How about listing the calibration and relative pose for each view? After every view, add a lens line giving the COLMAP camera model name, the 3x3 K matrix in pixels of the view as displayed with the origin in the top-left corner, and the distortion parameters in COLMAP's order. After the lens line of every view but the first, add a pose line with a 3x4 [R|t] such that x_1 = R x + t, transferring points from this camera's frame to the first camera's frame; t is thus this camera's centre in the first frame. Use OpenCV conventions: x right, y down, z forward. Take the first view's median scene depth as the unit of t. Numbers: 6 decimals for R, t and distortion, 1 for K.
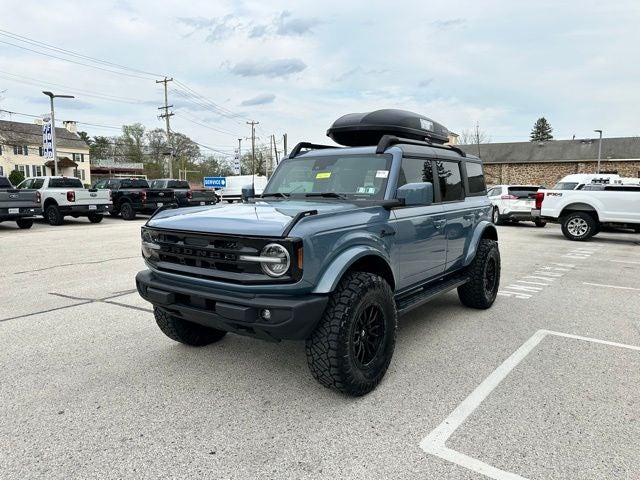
lens RADIAL K [[451.6, 0, 317.0], [0, 451.6, 243.6], [0, 0, 1]] dist [0.045907, -0.058730]
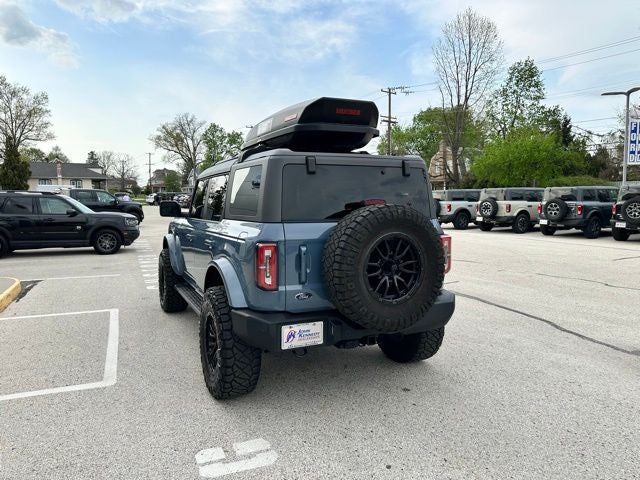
lens RADIAL K [[450.1, 0, 317.4], [0, 450.1, 235.8], [0, 0, 1]] dist [0.050122, -0.063812]
pose [[-0.470076, 0.072759, -0.879622, 0.853067], [-0.103175, 0.985234, 0.136632, -0.179954], [0.876575, 0.154982, -0.455628, 1.385694]]
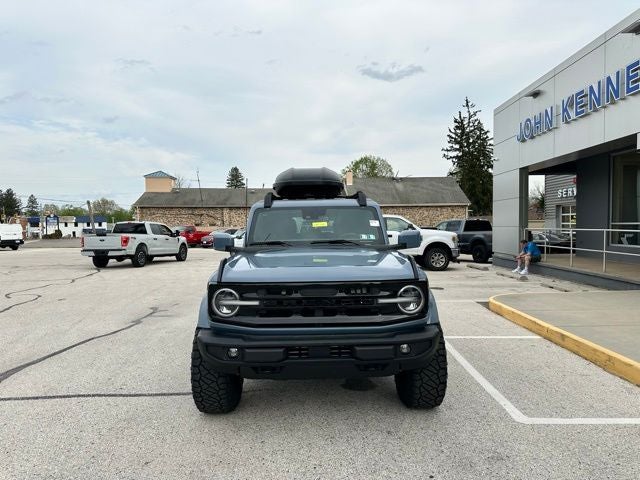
lens RADIAL K [[450.7, 0, 322.4], [0, 450.7, 247.1], [0, 0, 1]] dist [0.052387, -0.053009]
pose [[0.792012, -0.038153, 0.609312, -0.491397], [0.088209, 0.994724, -0.052373, -0.028382], [-0.604099, 0.095227, 0.791199, 0.101416]]
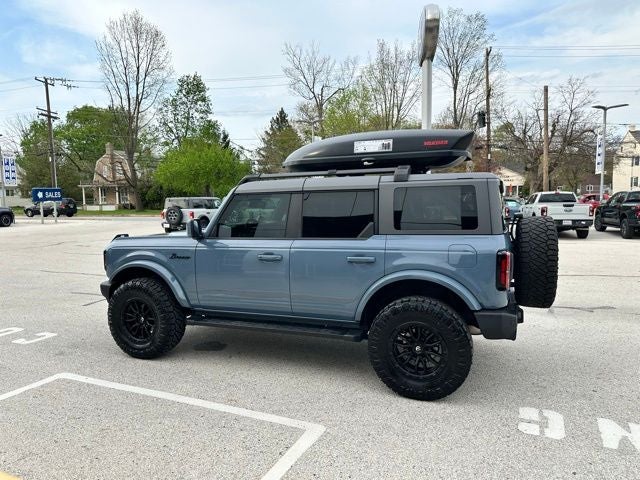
lens RADIAL K [[451.6, 0, 317.0], [0, 451.6, 243.6], [0, 0, 1]] dist [0.045907, -0.058730]
pose [[0.257190, 0.085266, -0.962592, 0.972435], [-0.102275, 0.992907, 0.060625, -0.115557], [0.960933, 0.082857, 0.264087, 0.659867]]
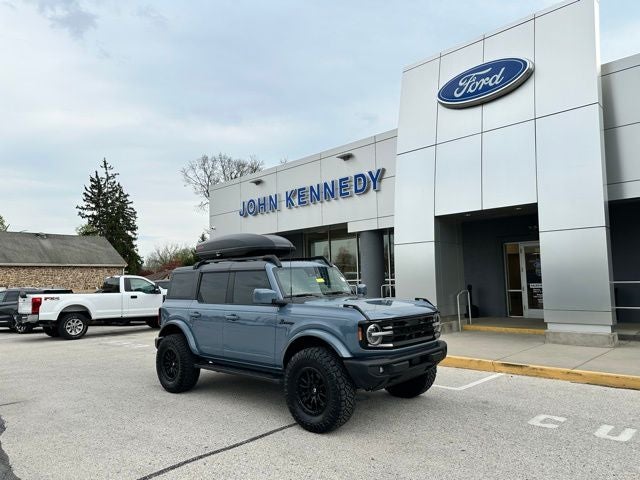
lens RADIAL K [[448.9, 0, 314.3], [0, 448.9, 242.1], [0, 0, 1]] dist [0.056586, -0.072632]
pose [[0.122876, 0.079710, 0.989216, -1.088234], [0.149763, 0.983865, -0.097882, -0.102224], [-0.981057, 0.160175, 0.108956, 0.634026]]
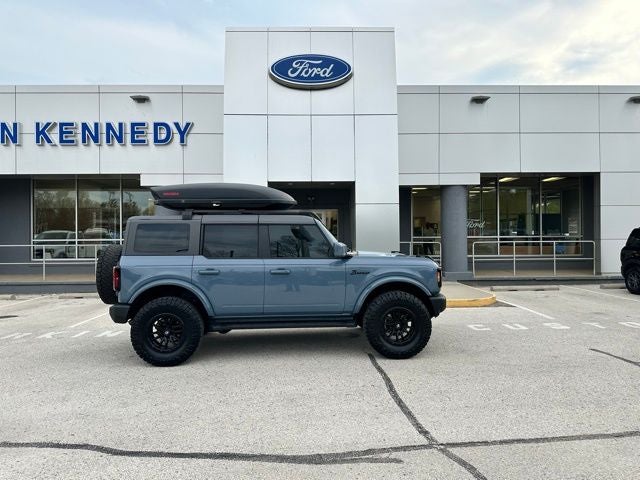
lens RADIAL K [[452.1, 0, 317.9], [0, 452.1, 236.1], [0, 0, 1]] dist [0.049581, -0.064502]
pose [[-0.637802, 0.004657, 0.770186, -0.894615], [0.102455, 0.991608, 0.078848, -0.214094], [-0.763356, 0.129199, -0.632926, 1.551489]]
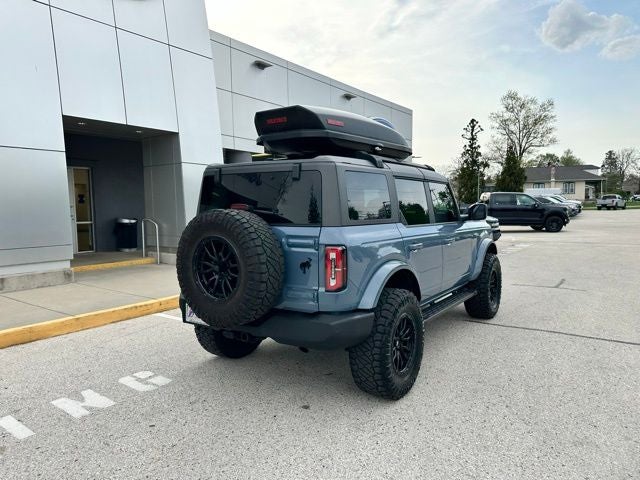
lens RADIAL K [[449.9, 0, 317.5], [0, 449.9, 239.8], [0, 0, 1]] dist [0.056738, -0.079869]
pose [[-0.999030, 0.012278, -0.042278, 0.243190], [0.003735, 0.980498, 0.196493, -0.227519], [0.043866, 0.196144, -0.979593, 1.789799]]
